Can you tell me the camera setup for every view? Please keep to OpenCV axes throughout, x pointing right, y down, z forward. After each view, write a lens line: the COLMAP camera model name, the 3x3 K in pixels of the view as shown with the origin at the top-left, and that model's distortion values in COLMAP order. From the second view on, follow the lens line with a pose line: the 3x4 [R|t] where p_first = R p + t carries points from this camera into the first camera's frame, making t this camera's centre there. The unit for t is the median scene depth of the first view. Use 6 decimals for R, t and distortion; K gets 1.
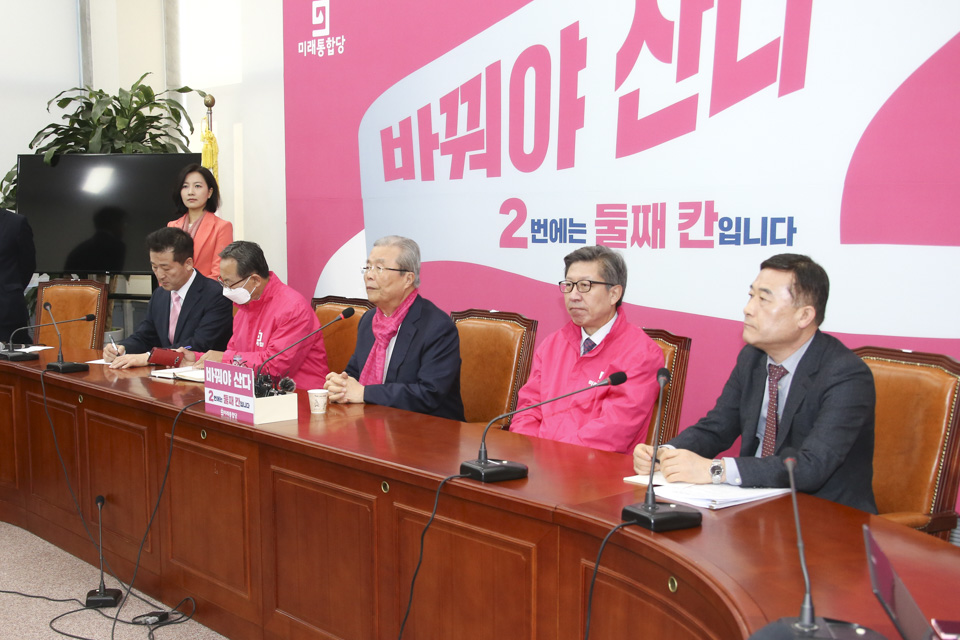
lens RADIAL K [[1142.8, 0, 448.1], [0, 1142.8, 358.7], [0, 0, 1]] dist [-0.013440, 0.000000]
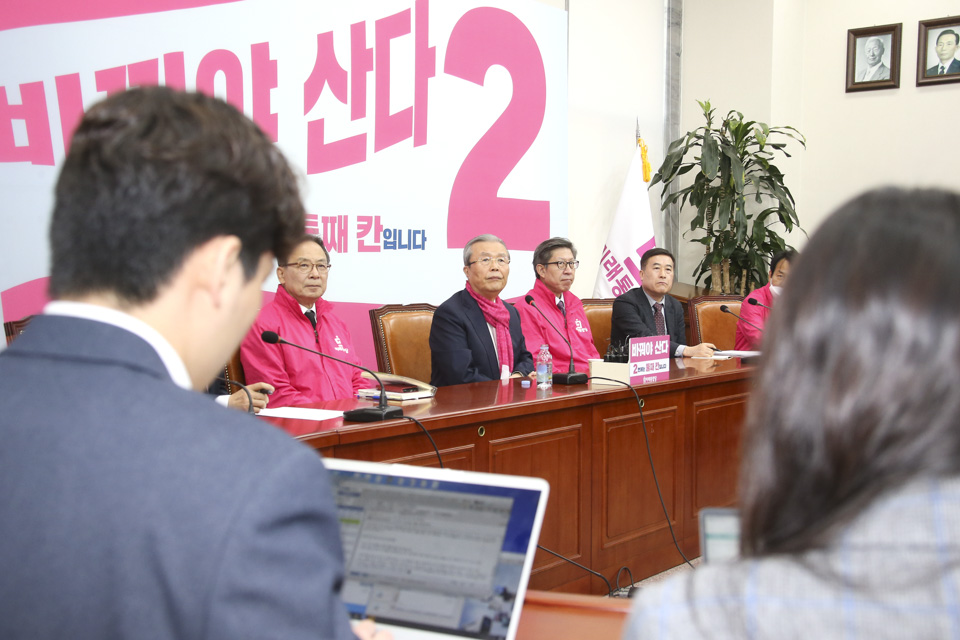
lens RADIAL K [[1142.8, 0, 482.3], [0, 1142.8, 317.0], [0, 0, 1]] dist [-0.013440, 0.000000]
pose [[-0.194639, -0.038295, 0.980127, -1.057823], [0.122745, 0.990432, 0.063072, -0.089154], [-0.973165, 0.132582, -0.188076, 1.117337]]
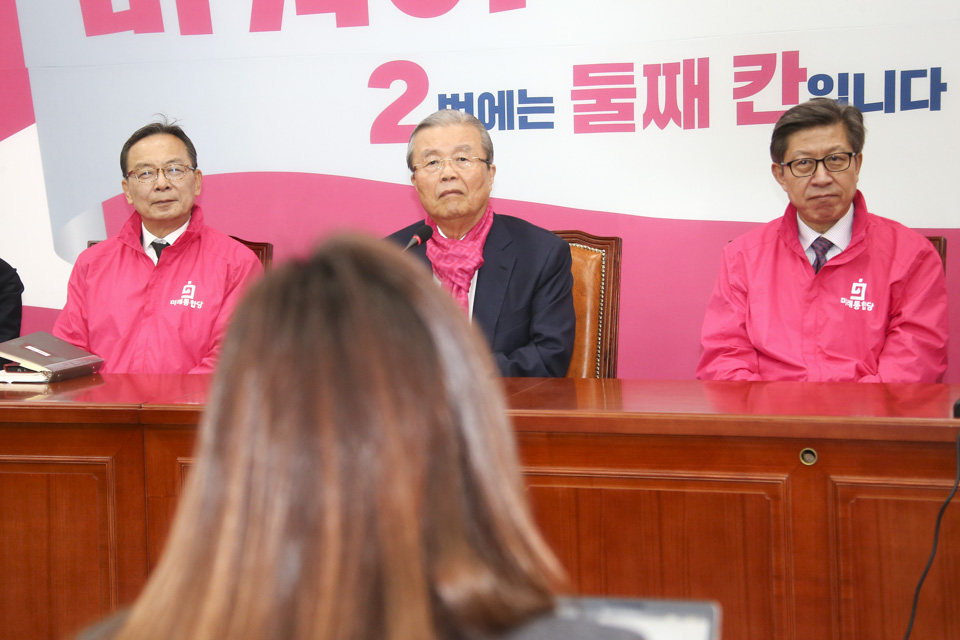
lens RADIAL K [[2091.4, 0, 458.0], [0, 2091.4, 319.6], [0, 0, 1]] dist [0.387457, 0.000000]
pose [[0.865360, -0.065506, 0.496851, -0.555120], [0.088597, 0.995802, -0.023019, 0.029063], [-0.493257, 0.063939, 0.867530, 0.025244]]
